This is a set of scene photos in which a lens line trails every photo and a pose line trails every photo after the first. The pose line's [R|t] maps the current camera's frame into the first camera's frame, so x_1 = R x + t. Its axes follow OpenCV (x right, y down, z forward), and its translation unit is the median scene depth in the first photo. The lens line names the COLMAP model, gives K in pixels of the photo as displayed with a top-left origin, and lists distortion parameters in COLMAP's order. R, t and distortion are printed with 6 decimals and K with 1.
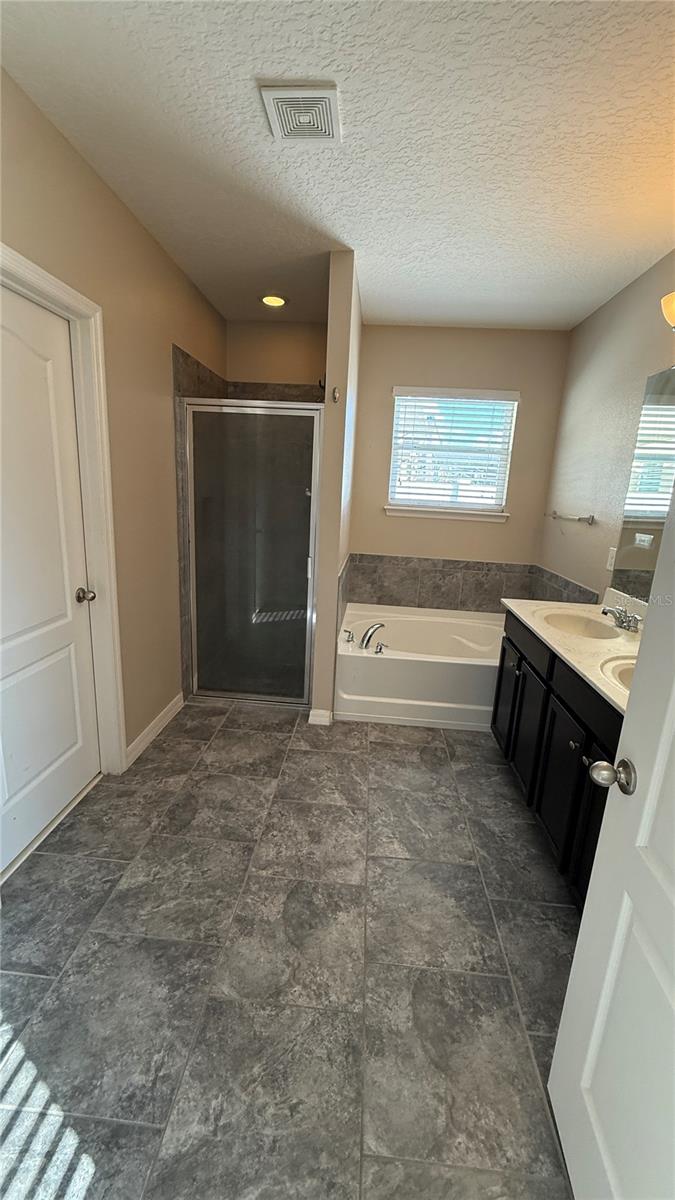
lens RADIAL K [[478.9, 0, 337.8], [0, 478.9, 599.5], [0, 0, 1]] dist [0.000113, -0.000654]
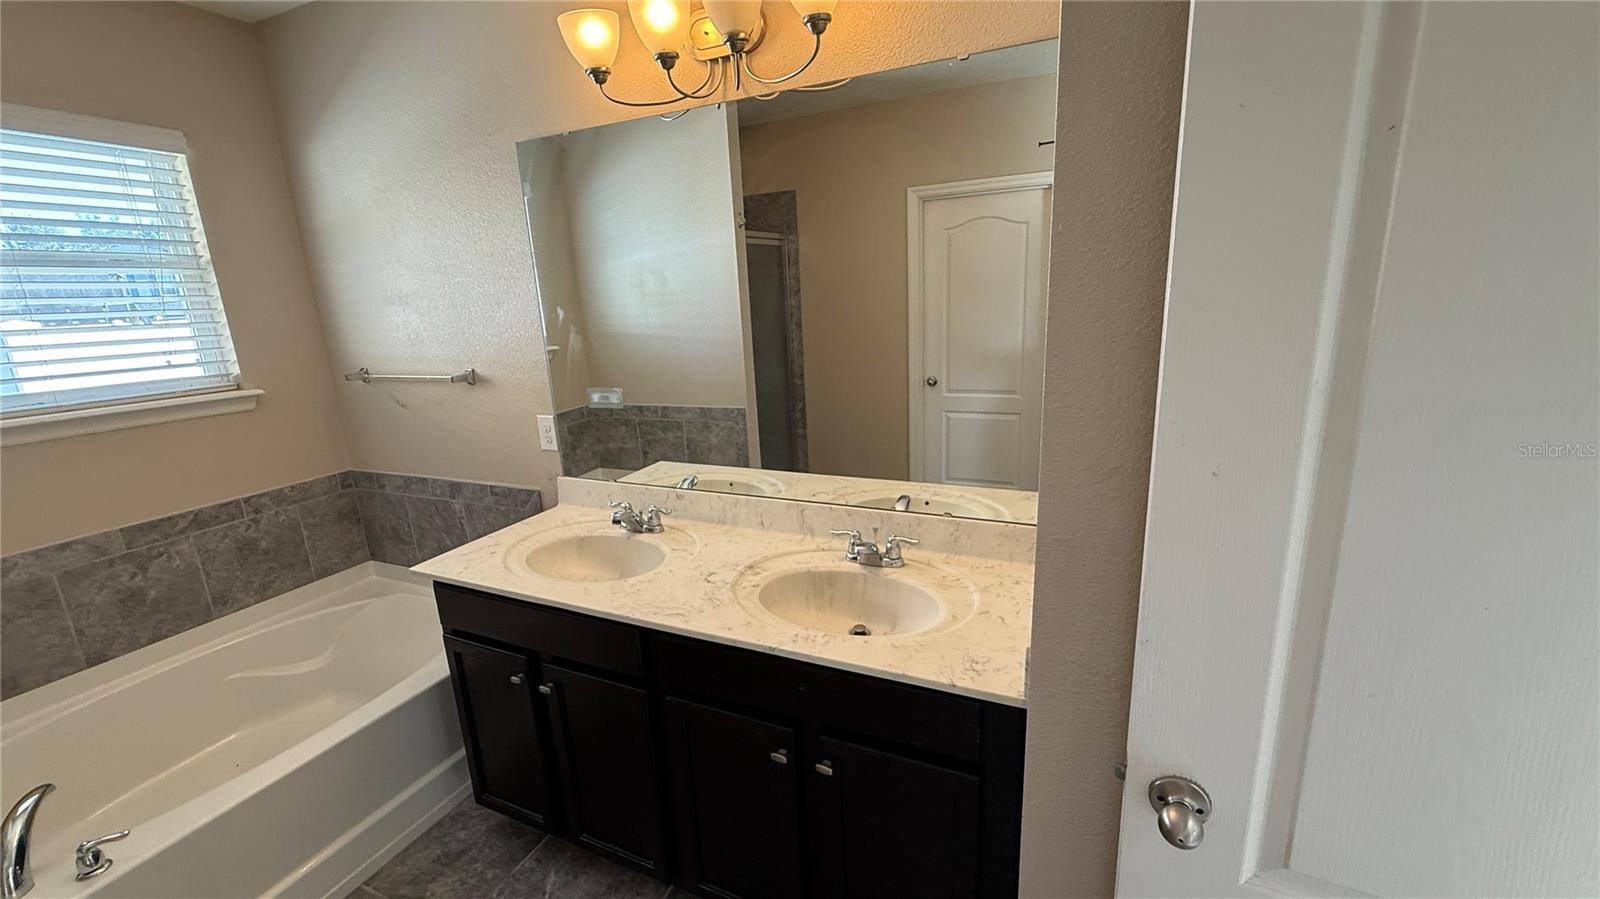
lens RADIAL K [[638.6, 0, 800.4], [0, 638.6, 448.8], [0, 0, 1]] dist [0.000113, -0.000654]
pose [[0.345099, -0.287169, 0.893555, -0.051784], [0.281226, 0.939938, 0.193464, -0.100373], [-0.895443, 0.184527, 0.405131, 0.276298]]
